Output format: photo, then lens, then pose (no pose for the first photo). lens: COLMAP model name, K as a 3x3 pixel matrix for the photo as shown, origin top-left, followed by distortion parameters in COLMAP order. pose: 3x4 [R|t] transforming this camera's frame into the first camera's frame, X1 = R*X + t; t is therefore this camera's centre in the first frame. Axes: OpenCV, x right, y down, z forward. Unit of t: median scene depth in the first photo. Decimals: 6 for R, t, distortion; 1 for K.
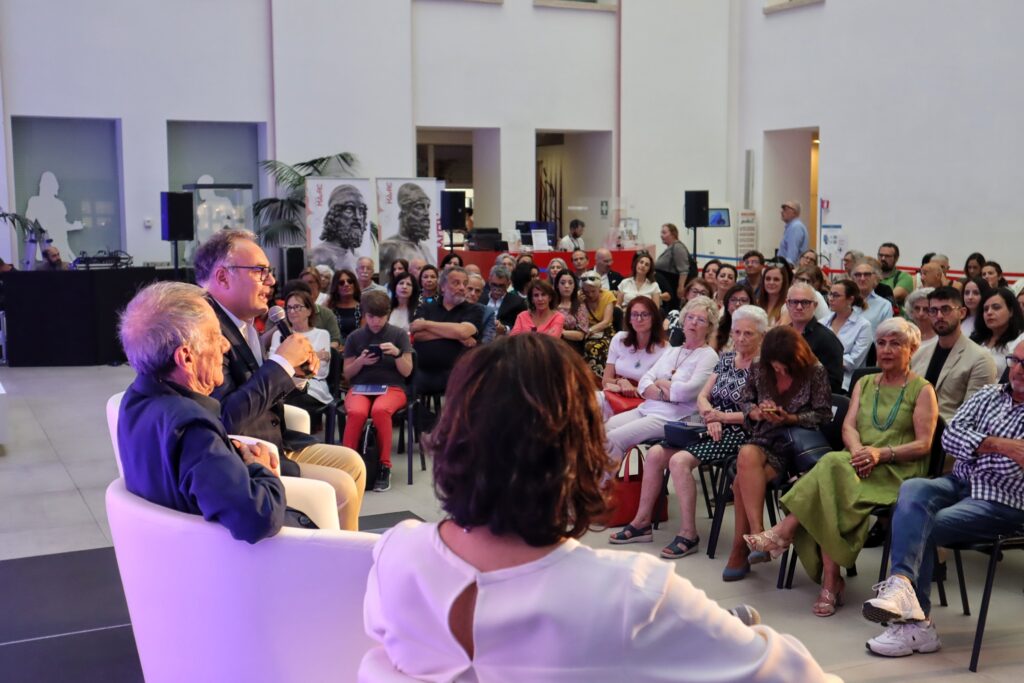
lens RADIAL K [[1238.7, 0, 512.0], [0, 1238.7, 341.5], [0, 0, 1]] dist [0.009280, 0.030232]
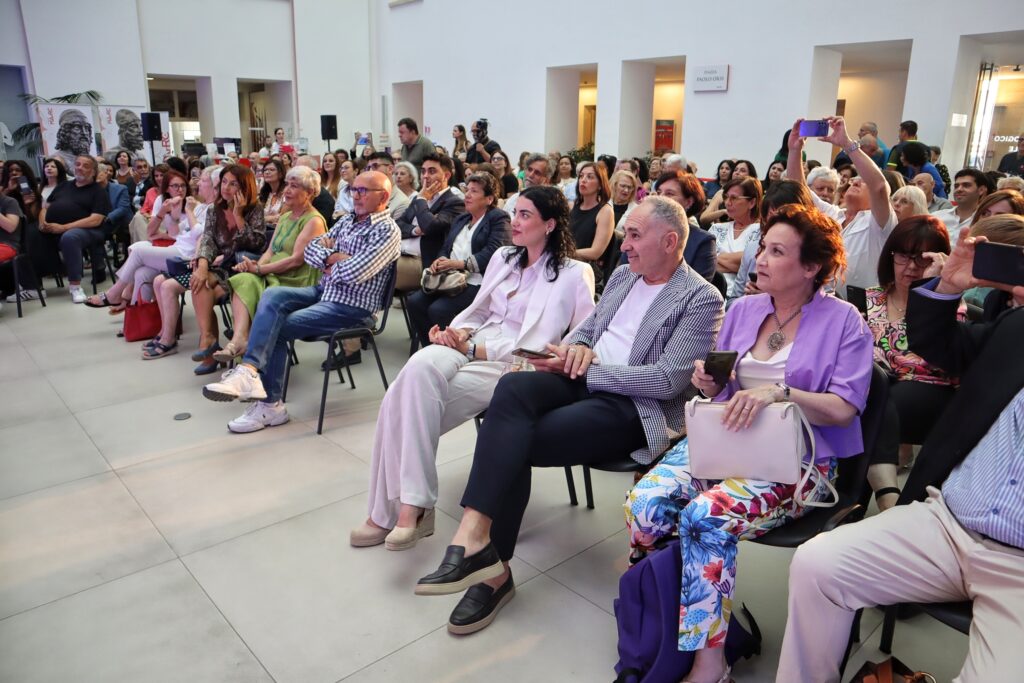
lens RADIAL K [[719.6, 0, 512.0], [0, 719.6, 341.5], [0, 0, 1]] dist [-0.088814, 0.039926]
pose [[0.959189, -0.062988, 0.275660, 0.214024], [0.019077, 0.987068, 0.159163, 0.033465], [-0.282120, -0.147408, 0.947987, 0.152080]]
